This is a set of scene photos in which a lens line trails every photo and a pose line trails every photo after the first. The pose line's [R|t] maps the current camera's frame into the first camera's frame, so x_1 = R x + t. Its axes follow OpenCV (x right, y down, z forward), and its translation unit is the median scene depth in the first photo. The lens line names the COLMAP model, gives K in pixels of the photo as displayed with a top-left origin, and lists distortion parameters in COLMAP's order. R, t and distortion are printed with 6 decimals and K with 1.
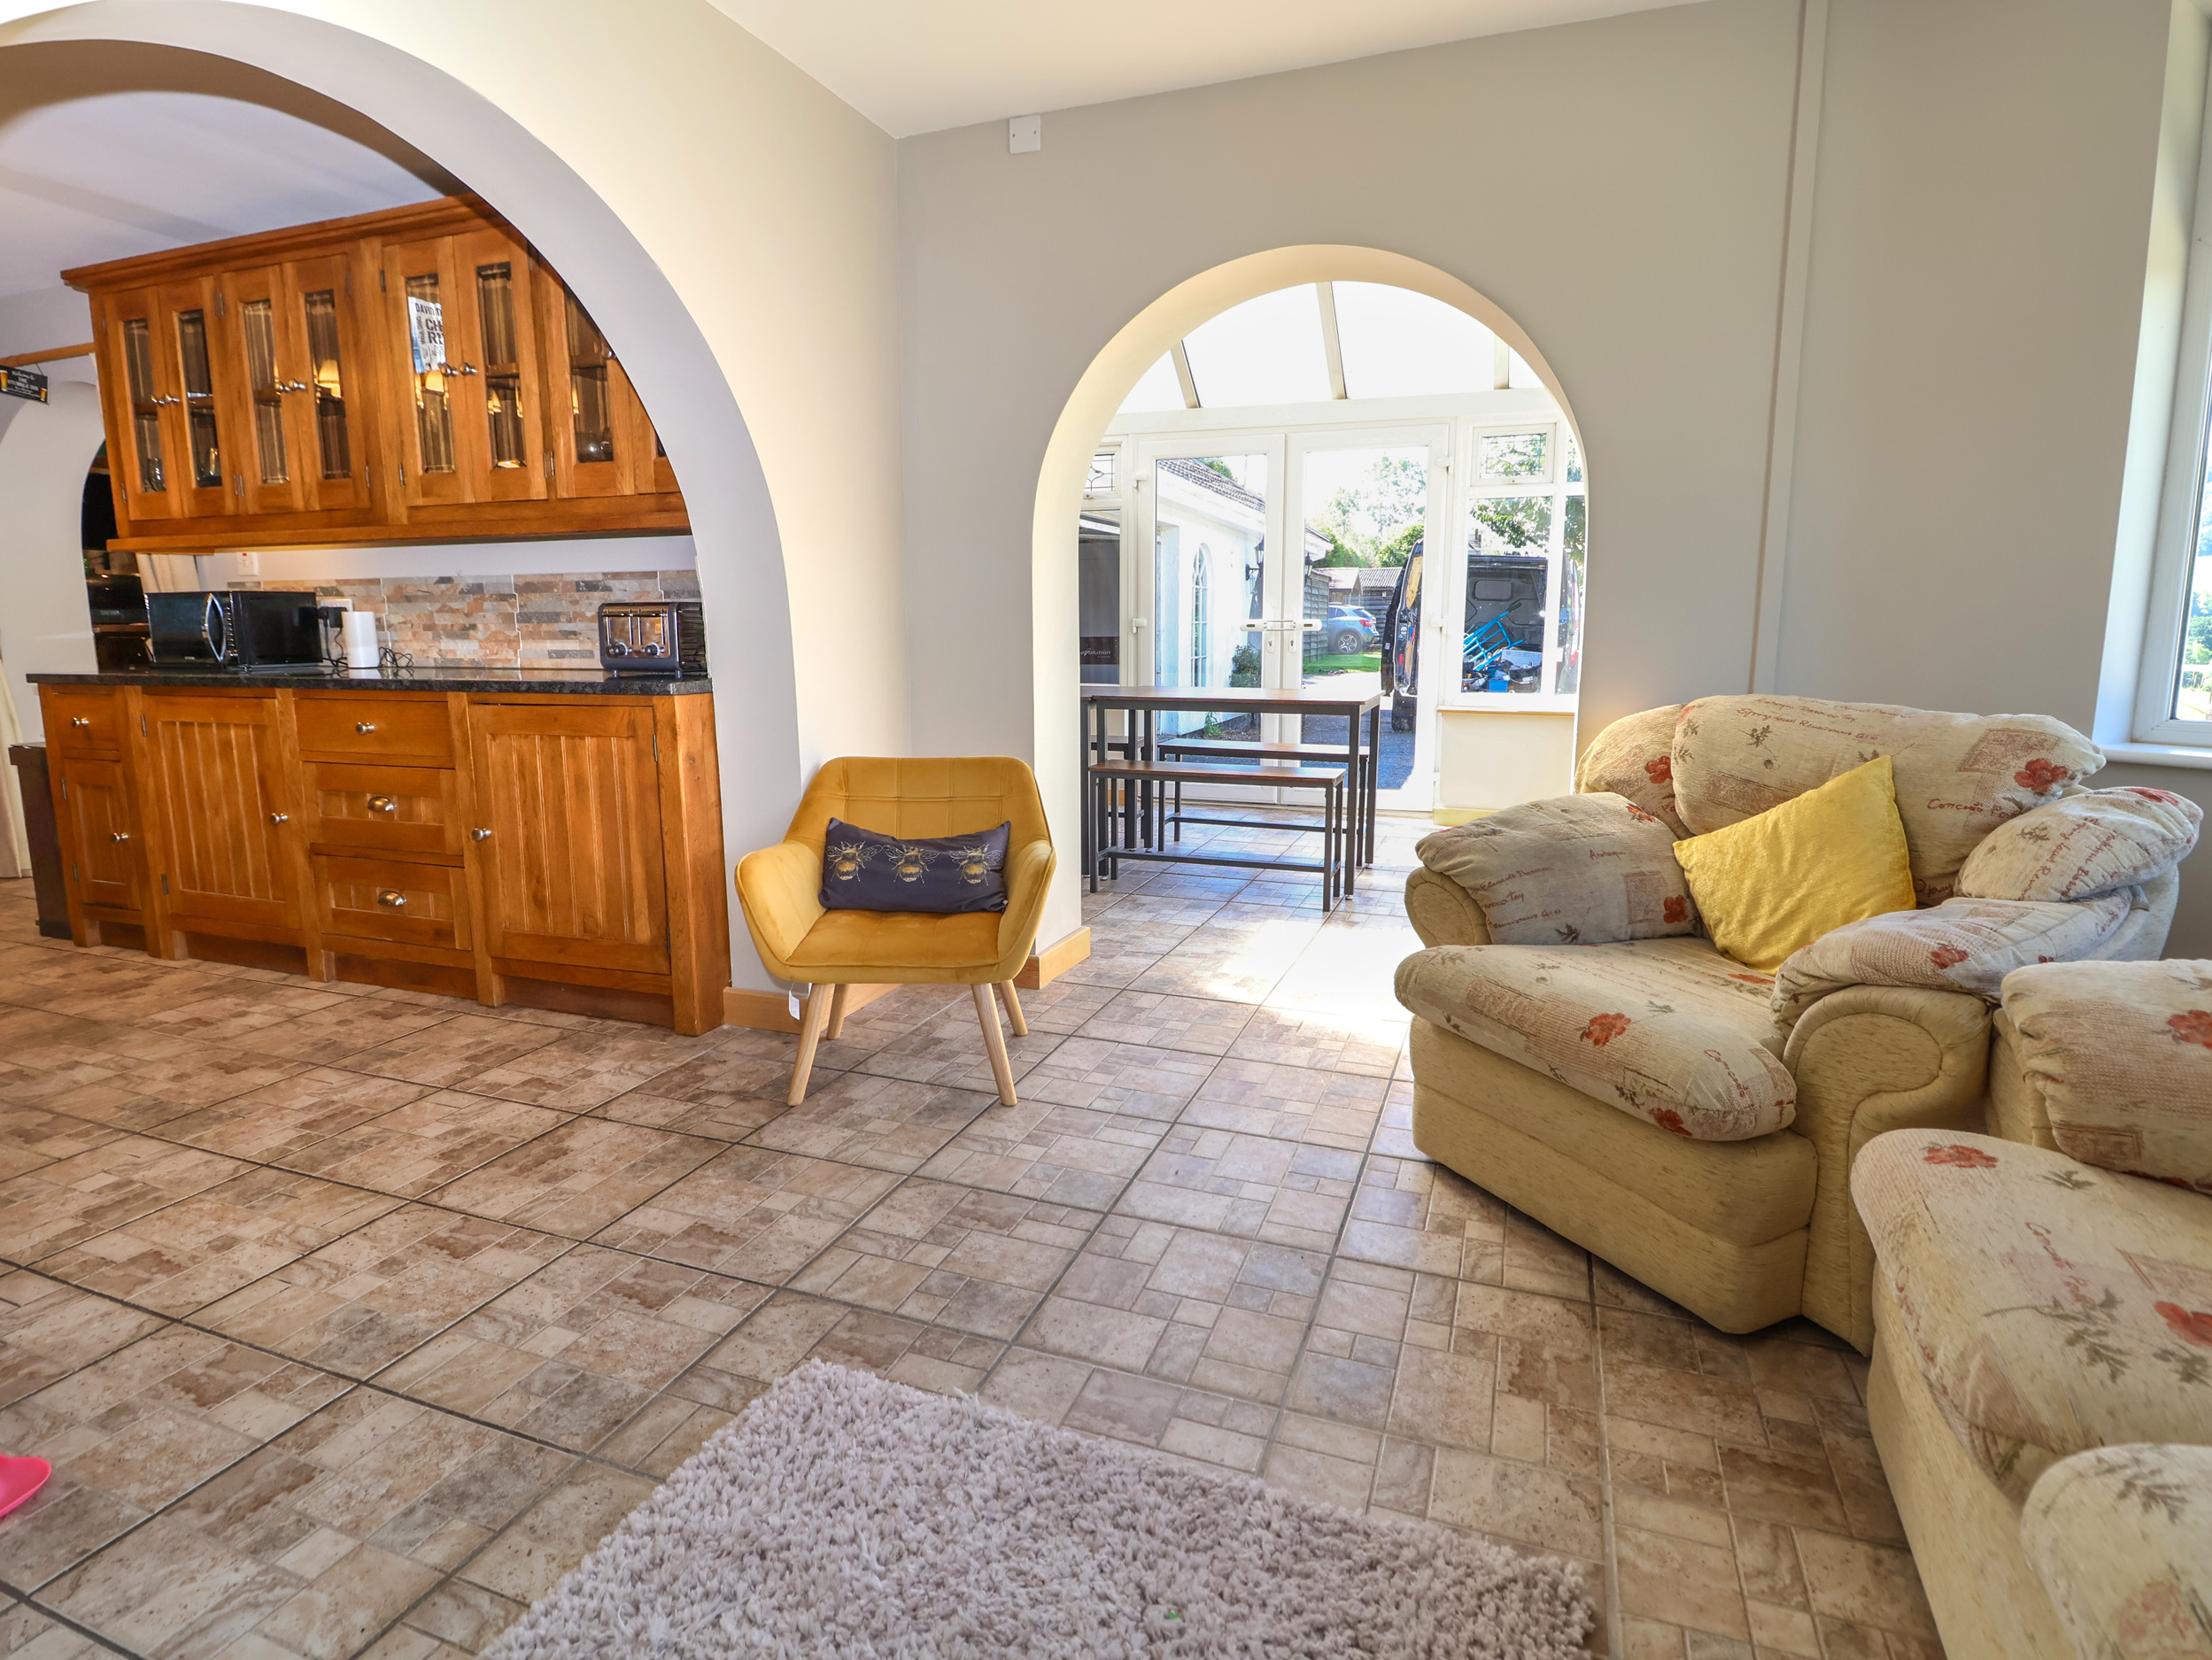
lens RADIAL K [[1148.2, 0, 1113.9], [0, 1148.2, 806.2], [0, 0, 1]] dist [0.000592, -0.013942]
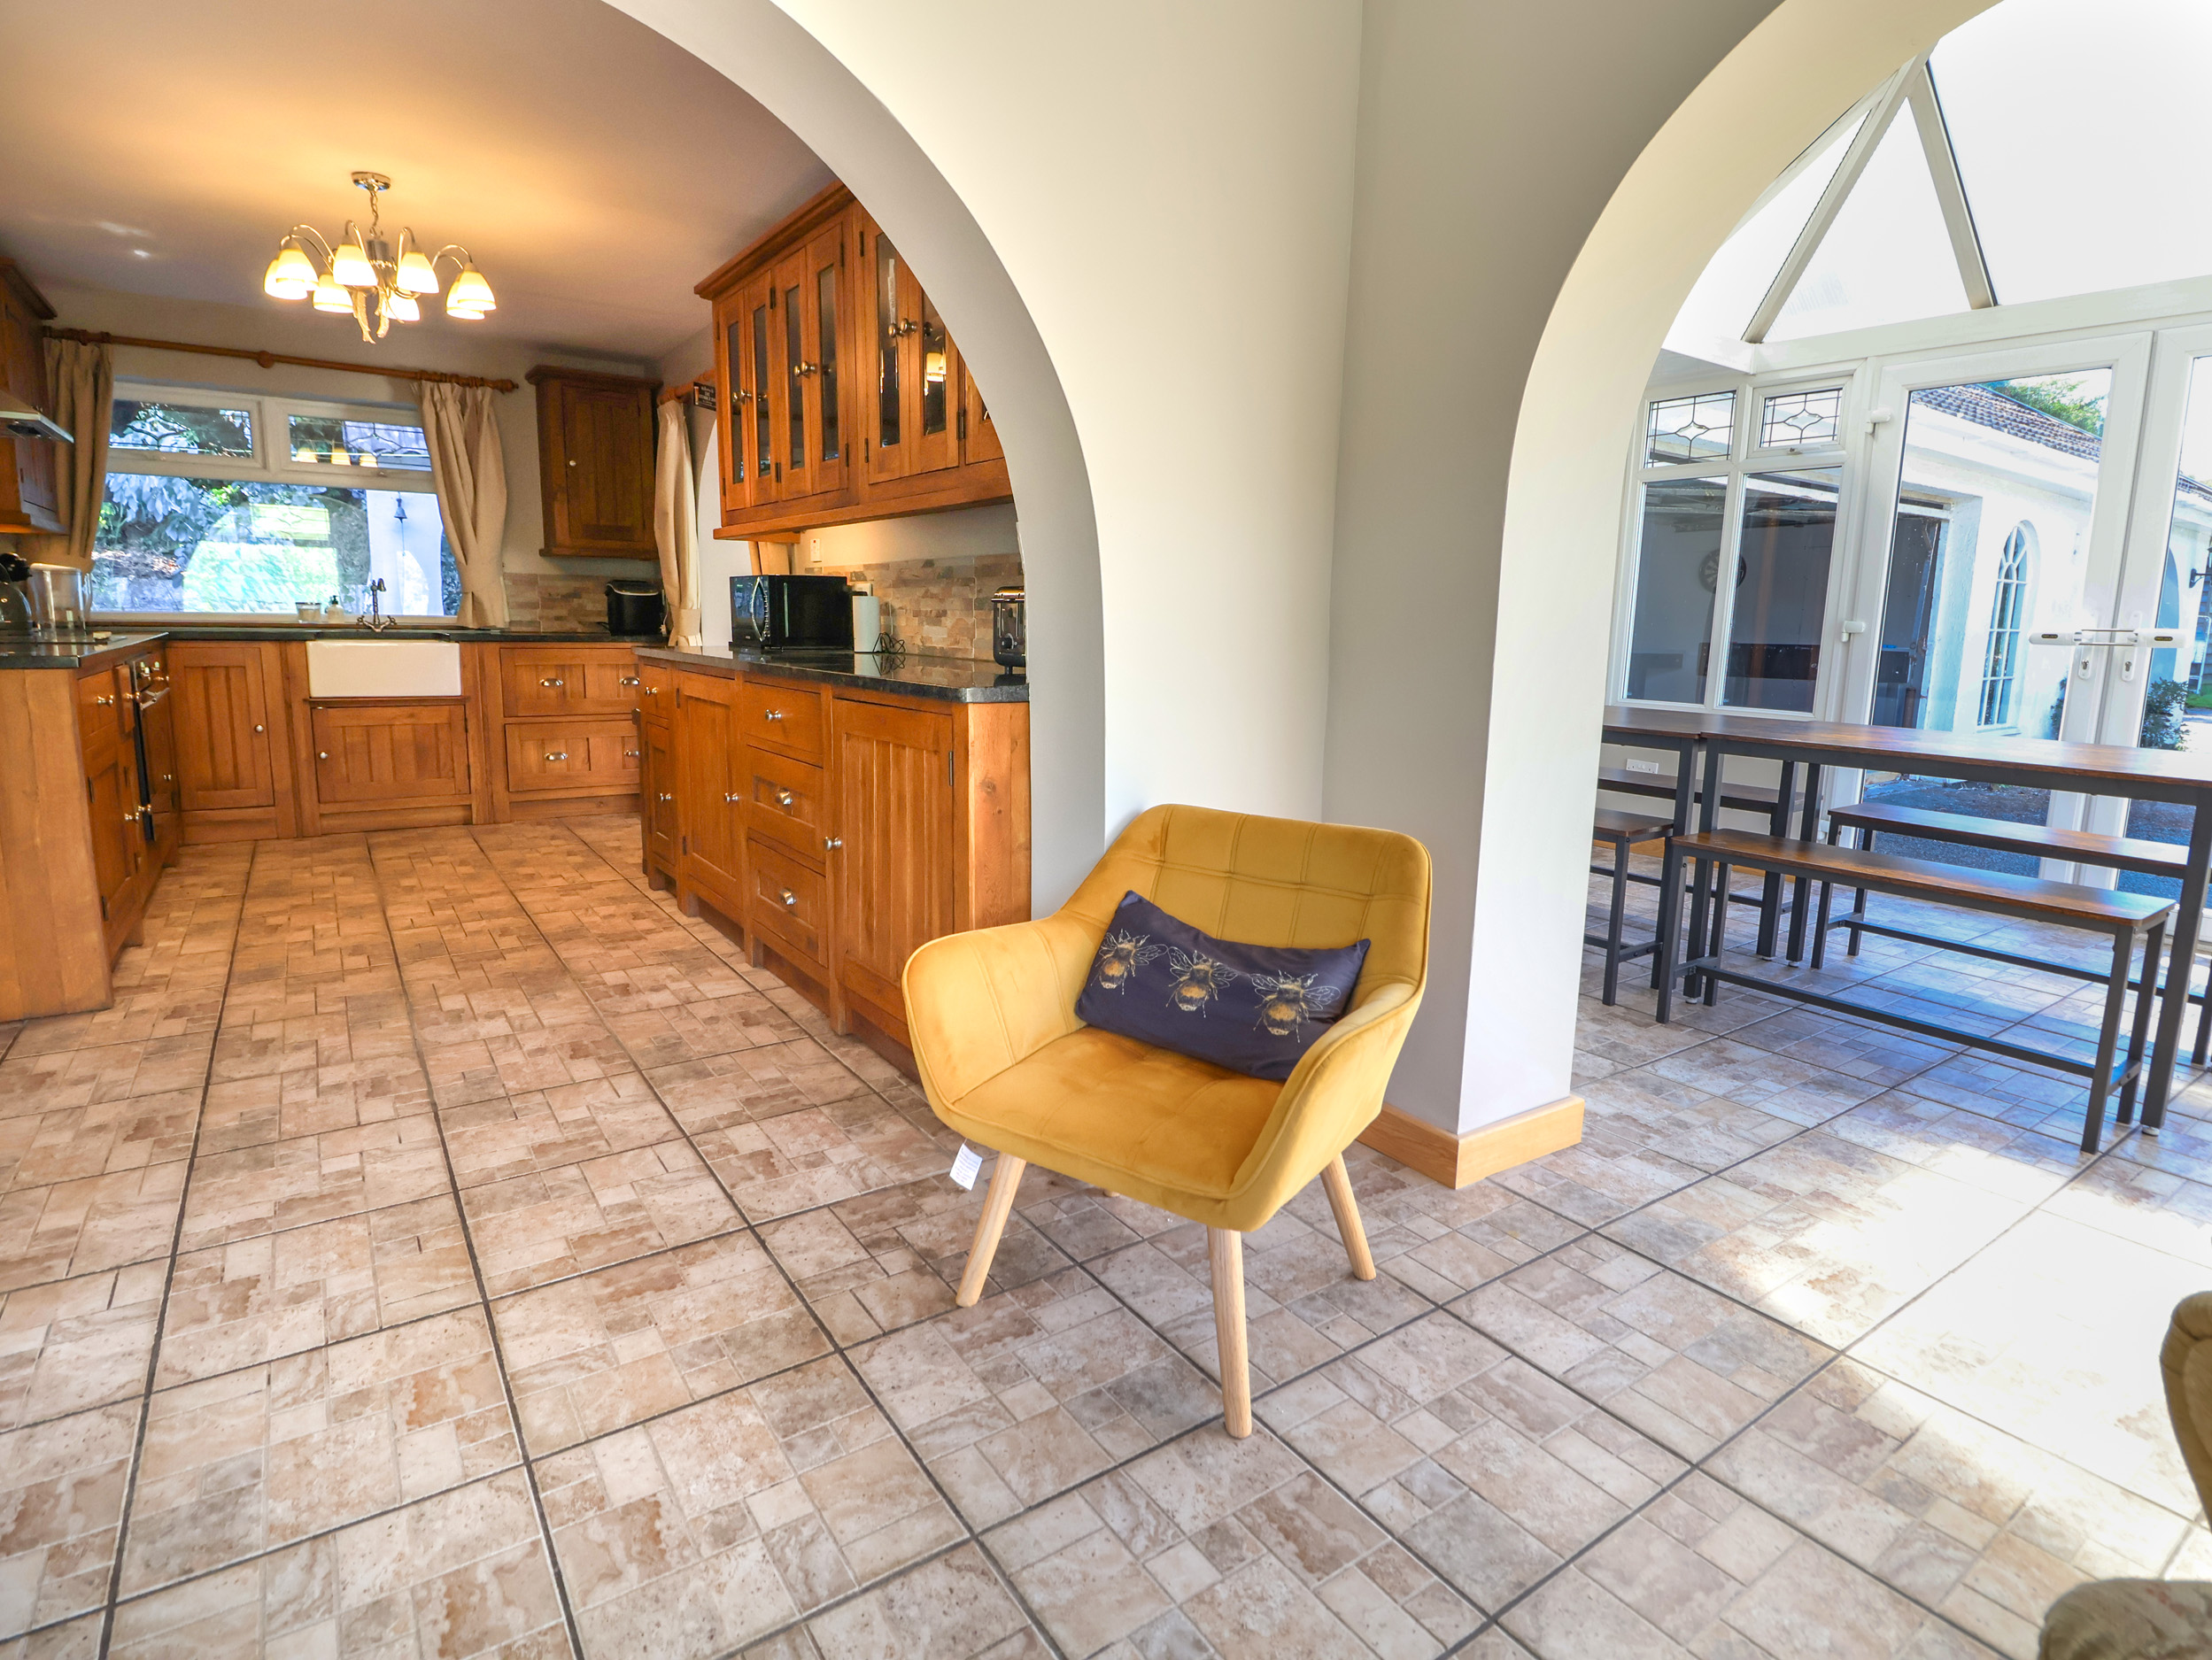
lens RADIAL K [[1148.2, 0, 1113.9], [0, 1148.2, 806.2], [0, 0, 1]] dist [0.000592, -0.013942]
pose [[0.819966, 0.110093, -0.561726, 0.131427], [-0.109073, 0.993400, 0.035480, -0.063299], [0.561925, 0.032176, 0.826562, 0.404858]]
